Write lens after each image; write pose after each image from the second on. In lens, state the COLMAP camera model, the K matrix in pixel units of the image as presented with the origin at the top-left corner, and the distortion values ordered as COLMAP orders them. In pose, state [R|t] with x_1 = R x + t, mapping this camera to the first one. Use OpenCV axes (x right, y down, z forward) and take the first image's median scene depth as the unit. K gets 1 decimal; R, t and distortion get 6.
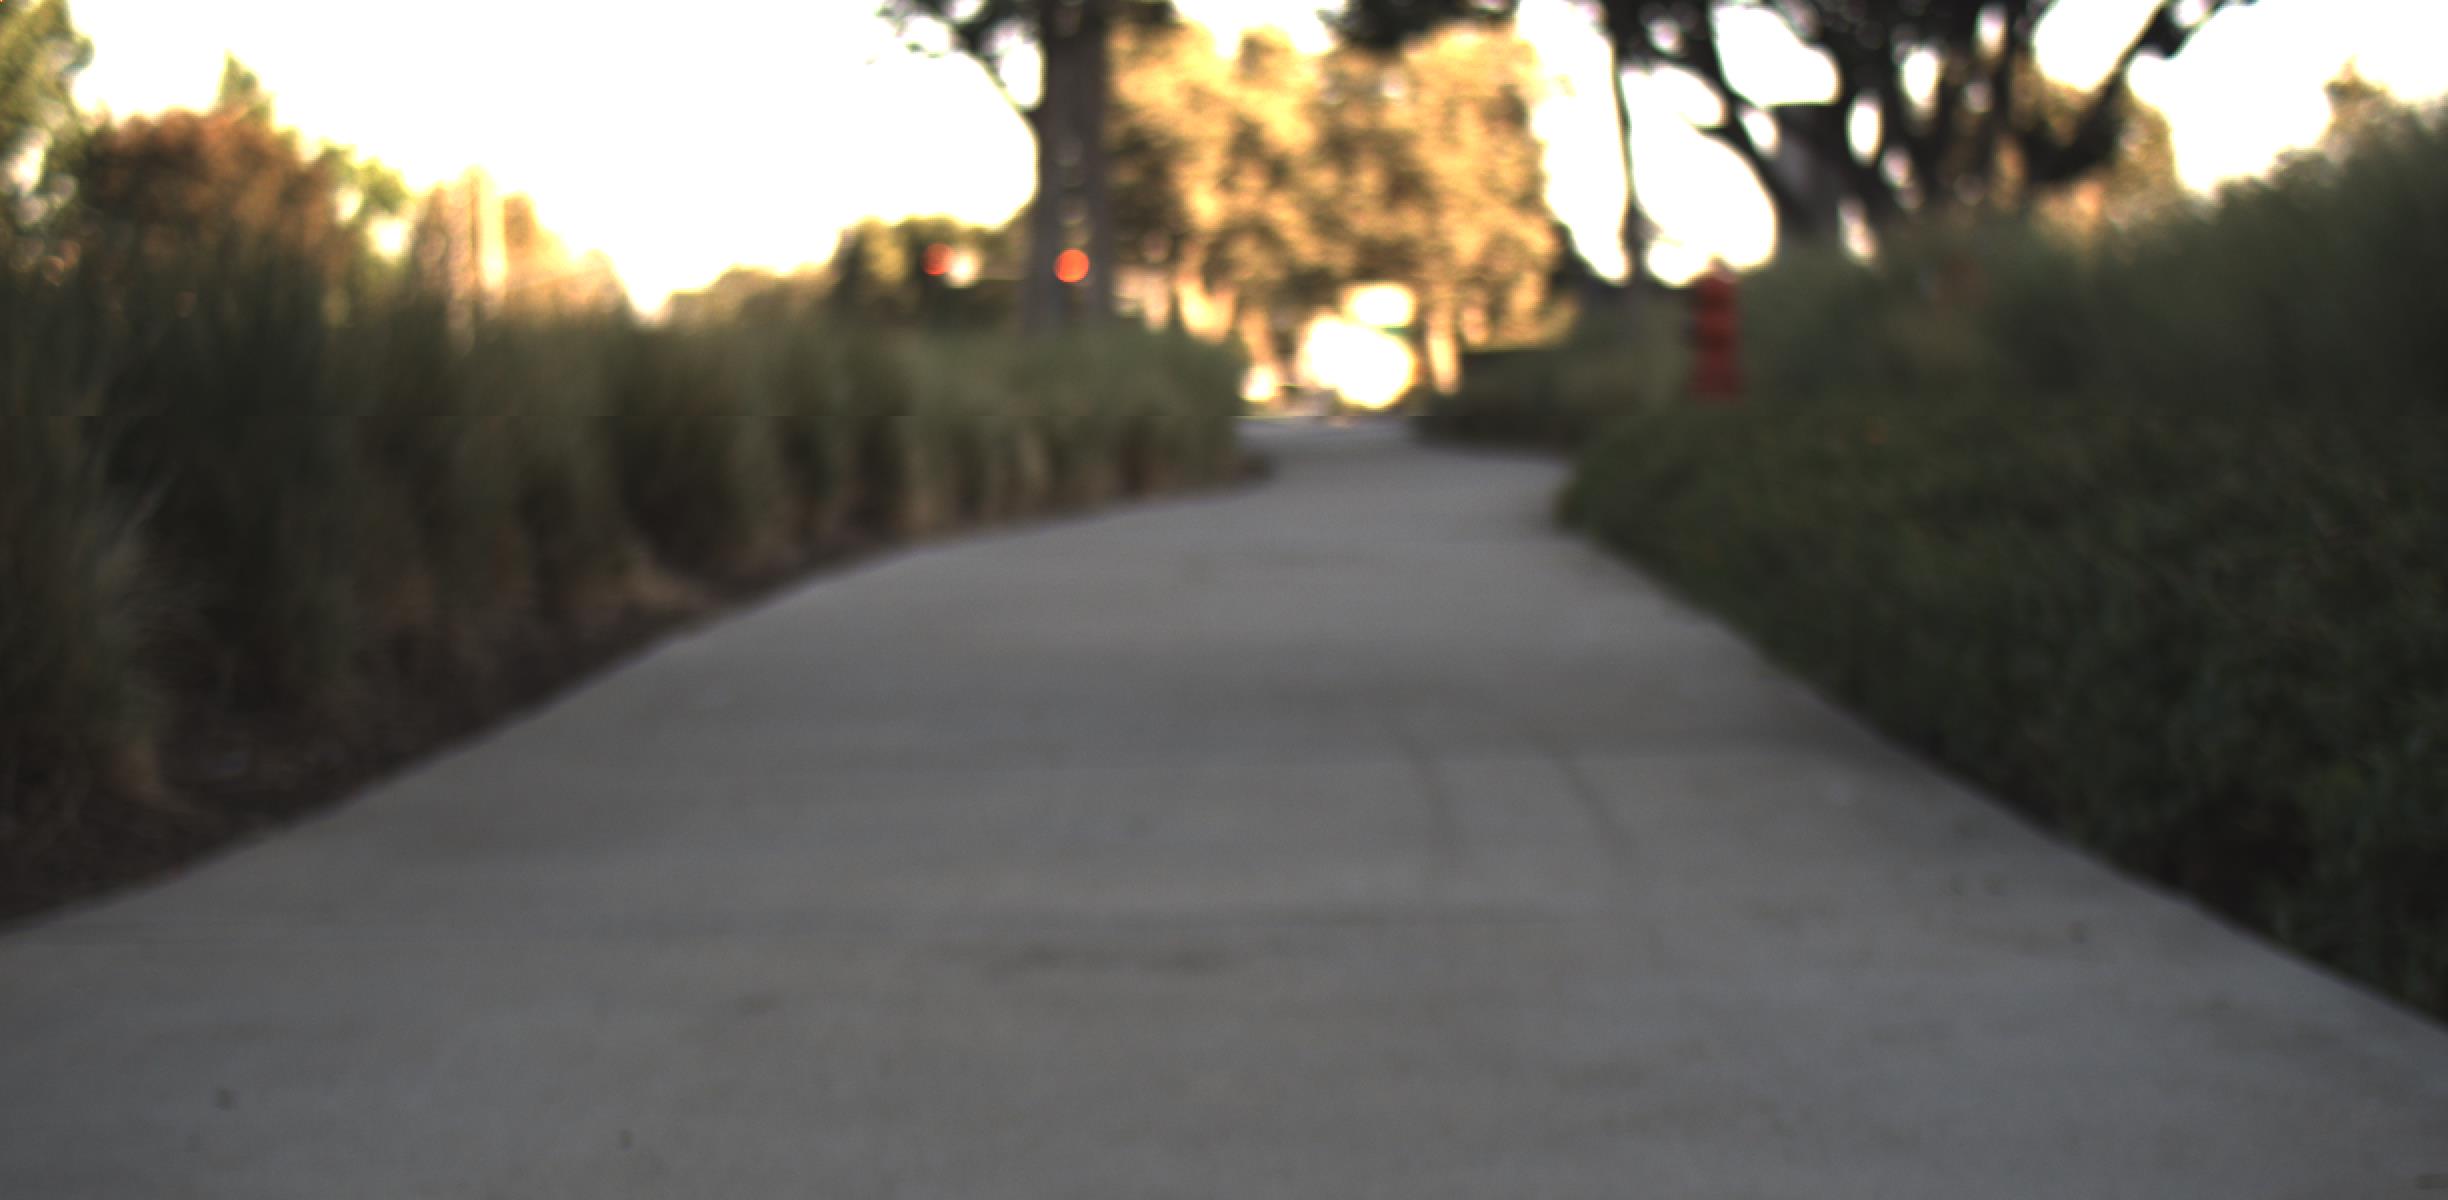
lens RADIAL K [[4813.9, 0, 1277.2], [0, 4813.9, 682.7], [0, 0, 1]] dist [-0.049323, 0.483835]
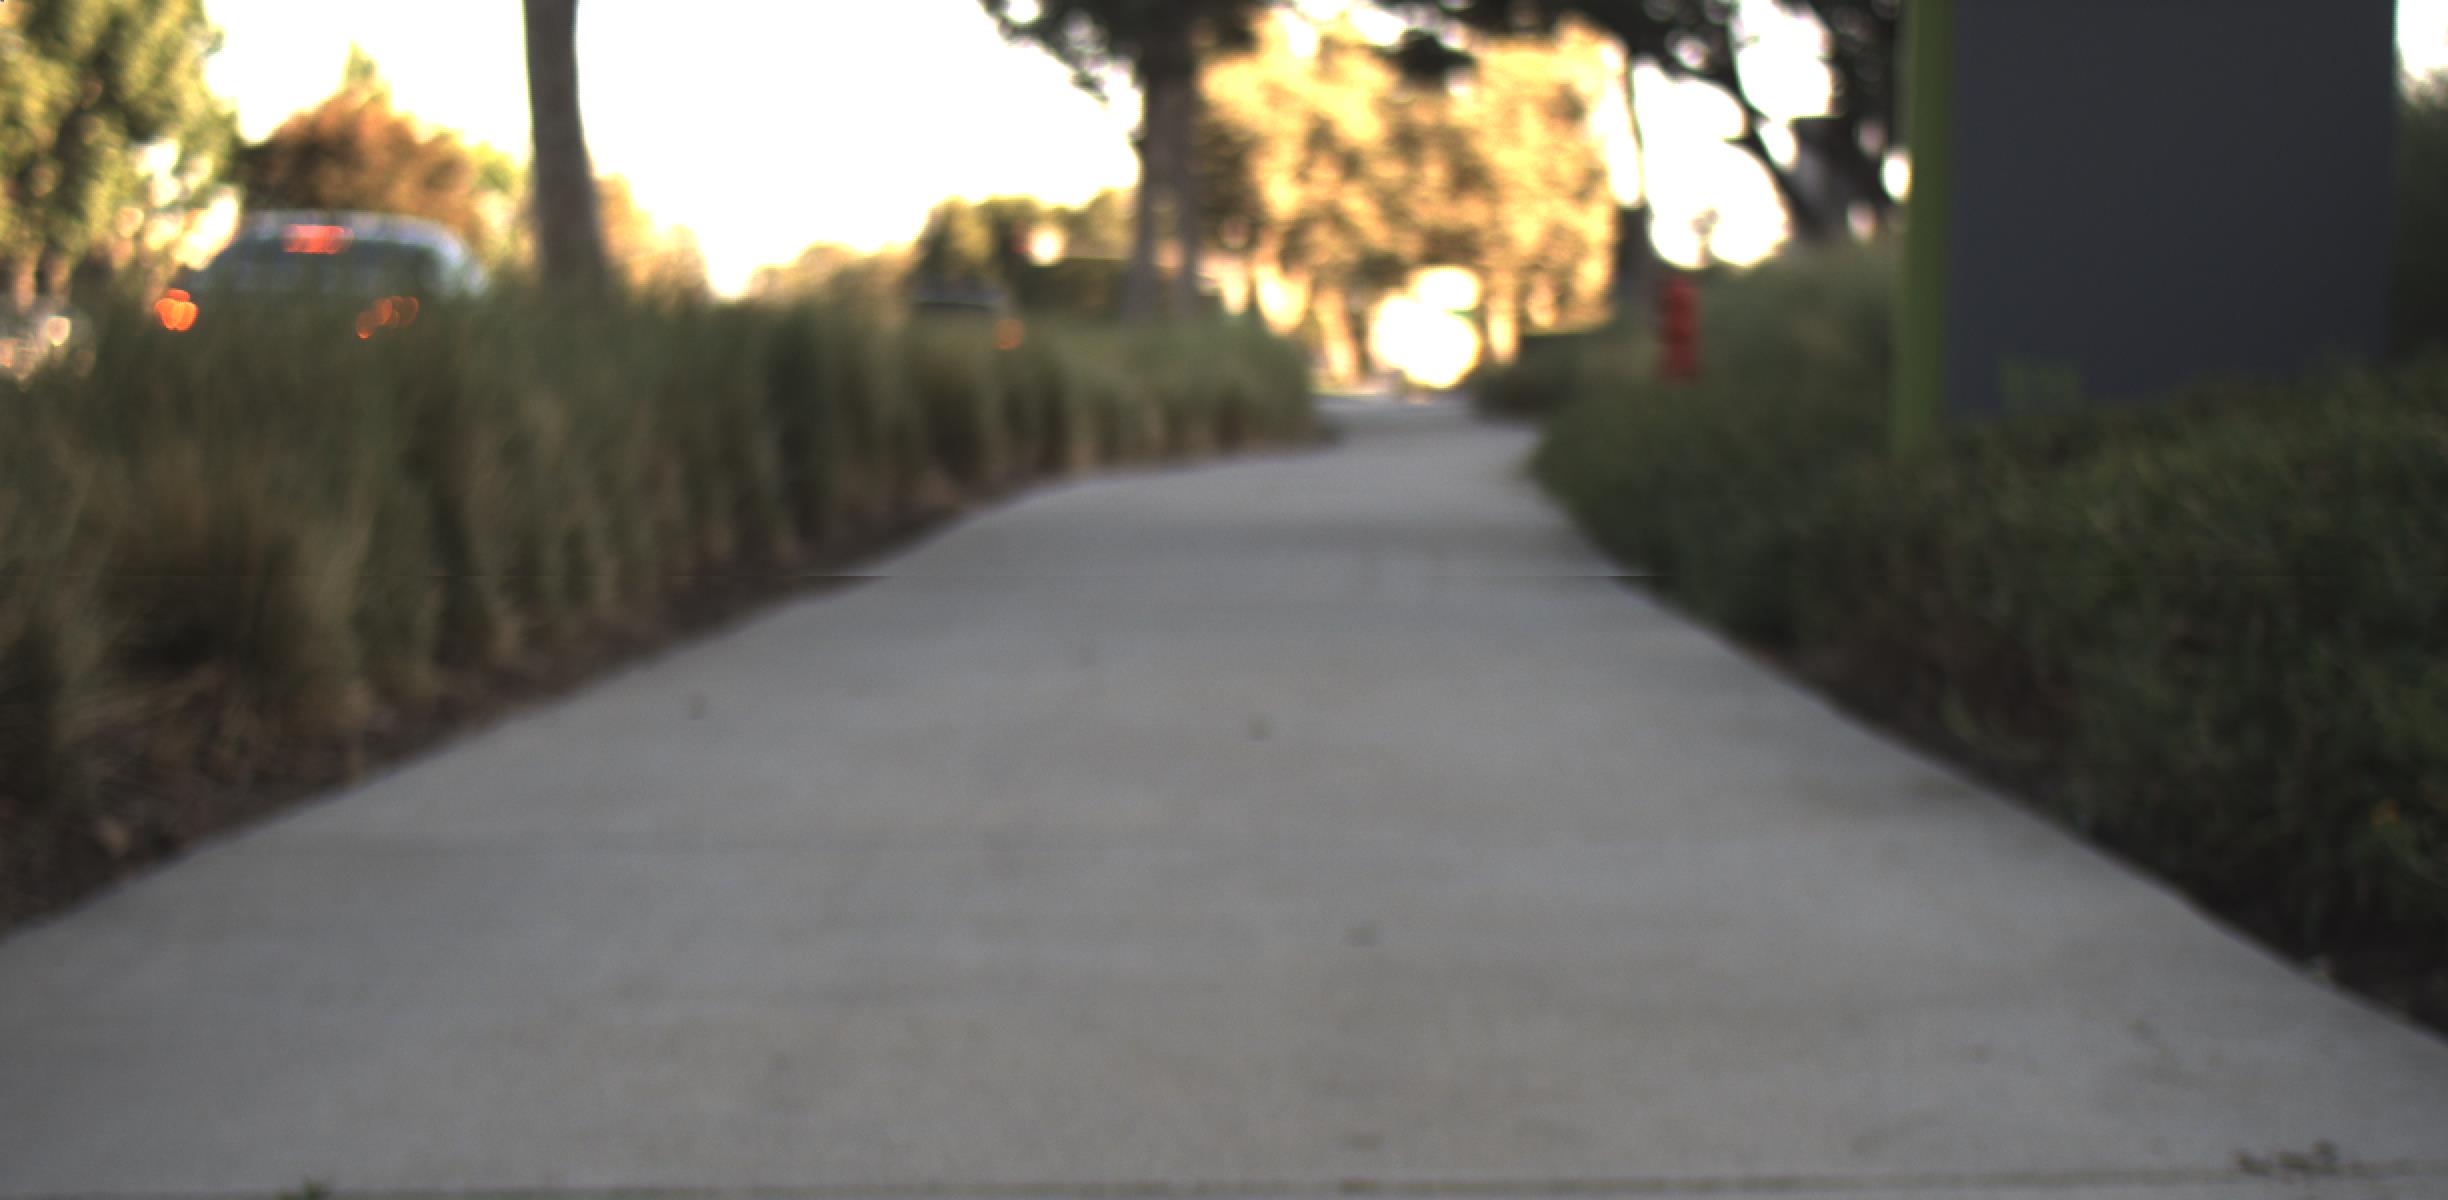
lens RADIAL K [[4820.1, 0, 1265.5], [0, 4820.1, 601.5], [0, 0, 1]] dist [-0.007550, 0.643944]
pose [[0.999814, 0.006901, -0.018011, 0.001351], [-0.007117, 0.999903, -0.011950, 0.004000], [0.017927, 0.012076, 0.999766, -0.071630]]
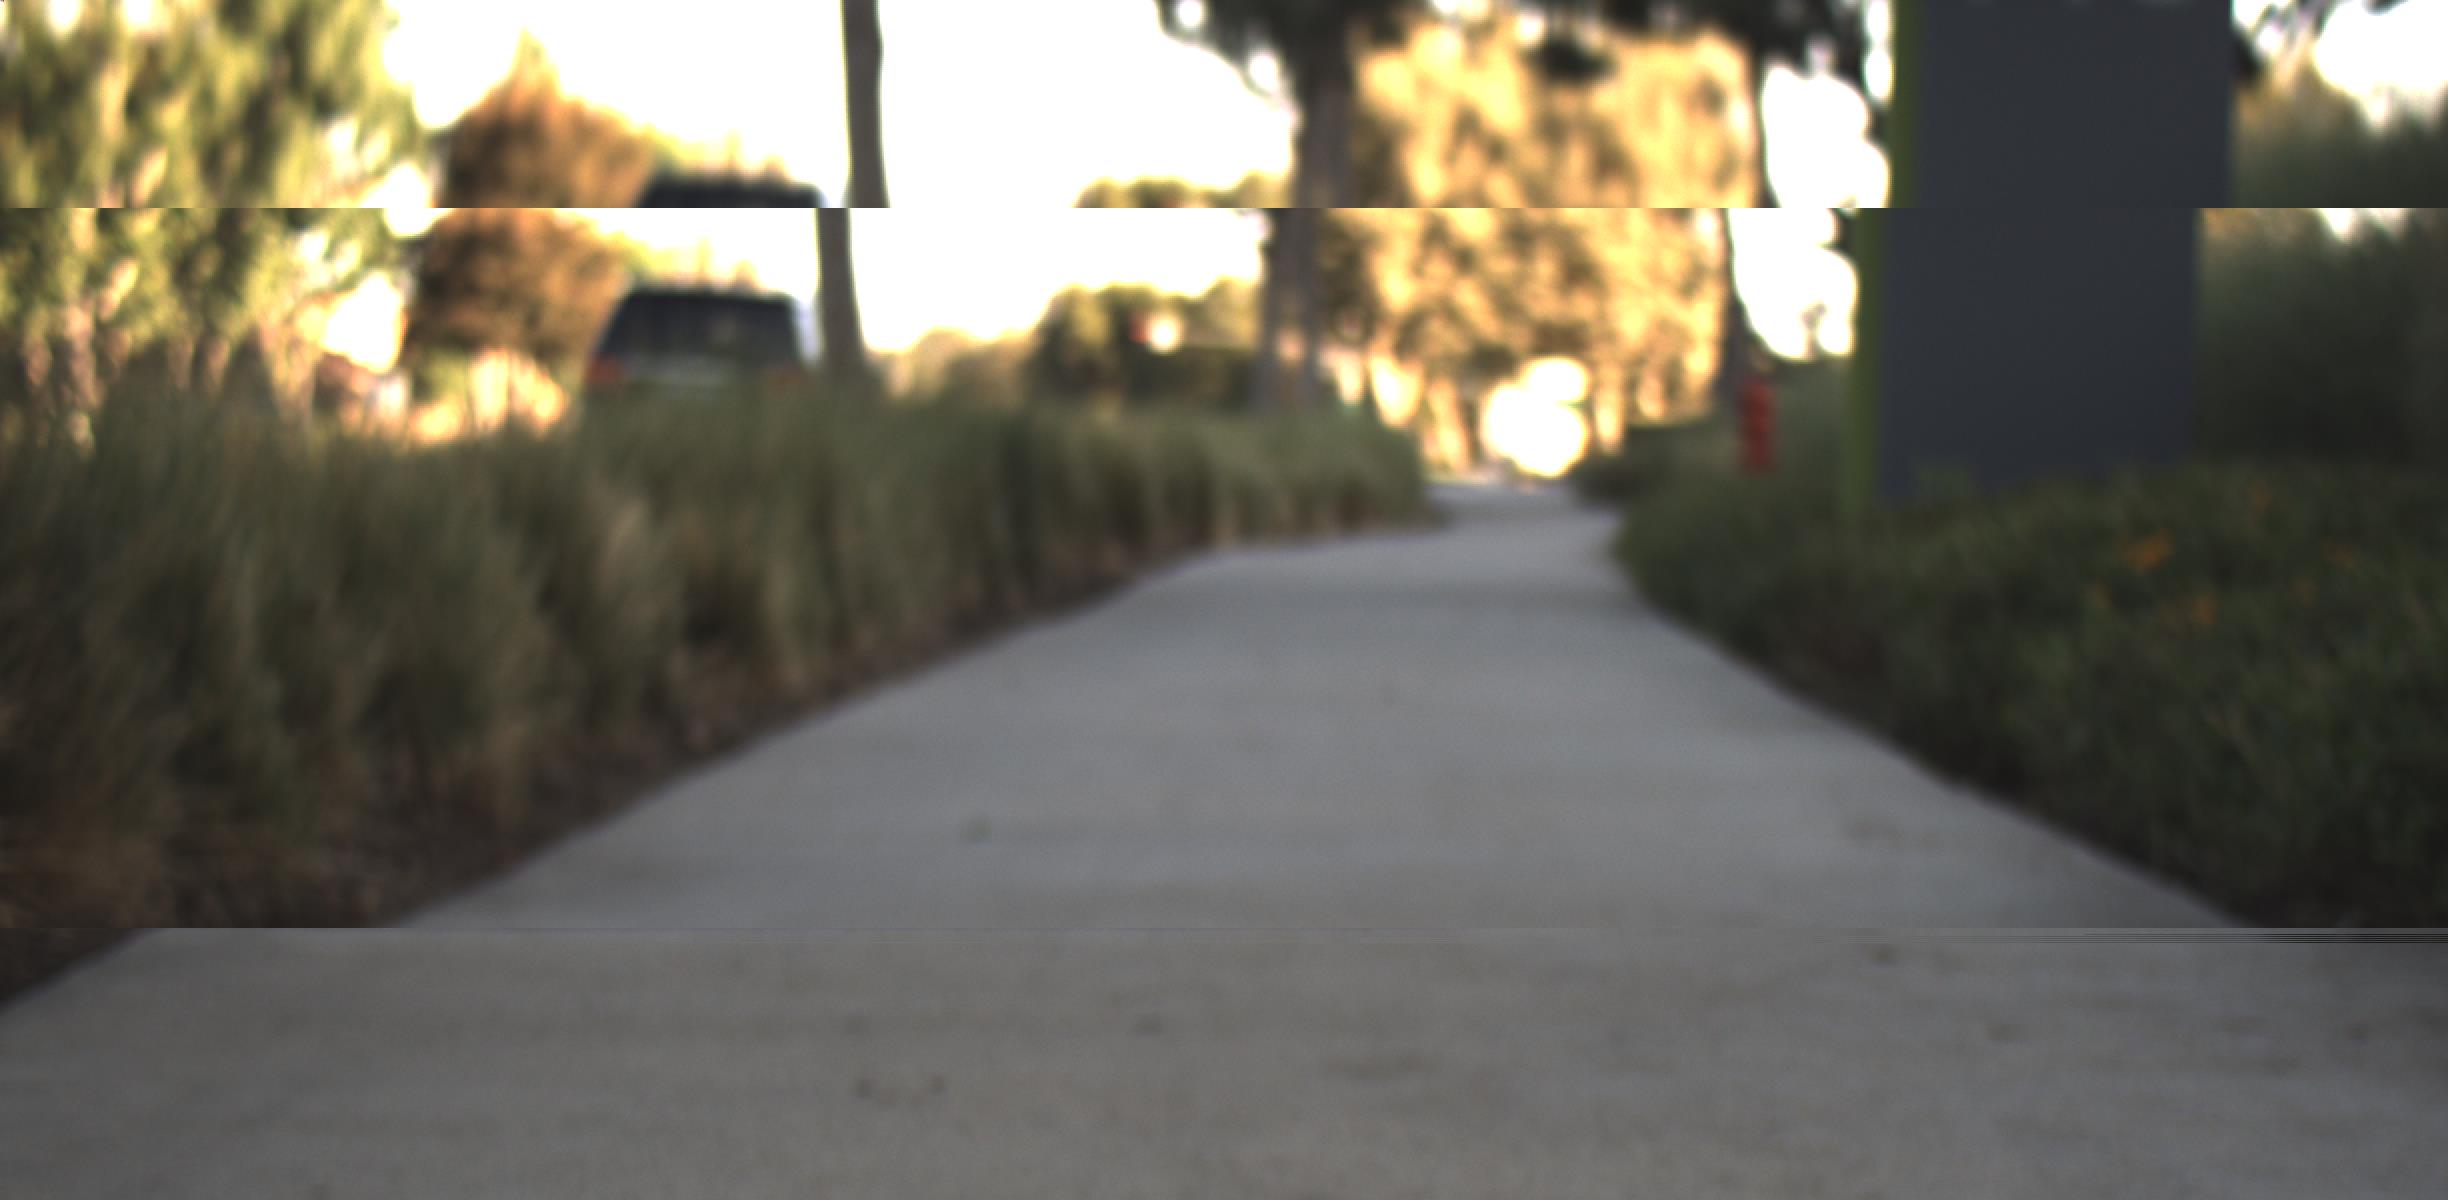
lens RADIAL K [[4813.9, 0, 1277.2], [0, 4813.9, 682.7], [0, 0, 1]] dist [-0.049323, 0.483835]
pose [[0.999130, 0.015566, -0.038687, 0.001744], [-0.016072, 0.999789, -0.012801, 0.006083], [0.038480, 0.013412, 0.999169, -0.108318]]
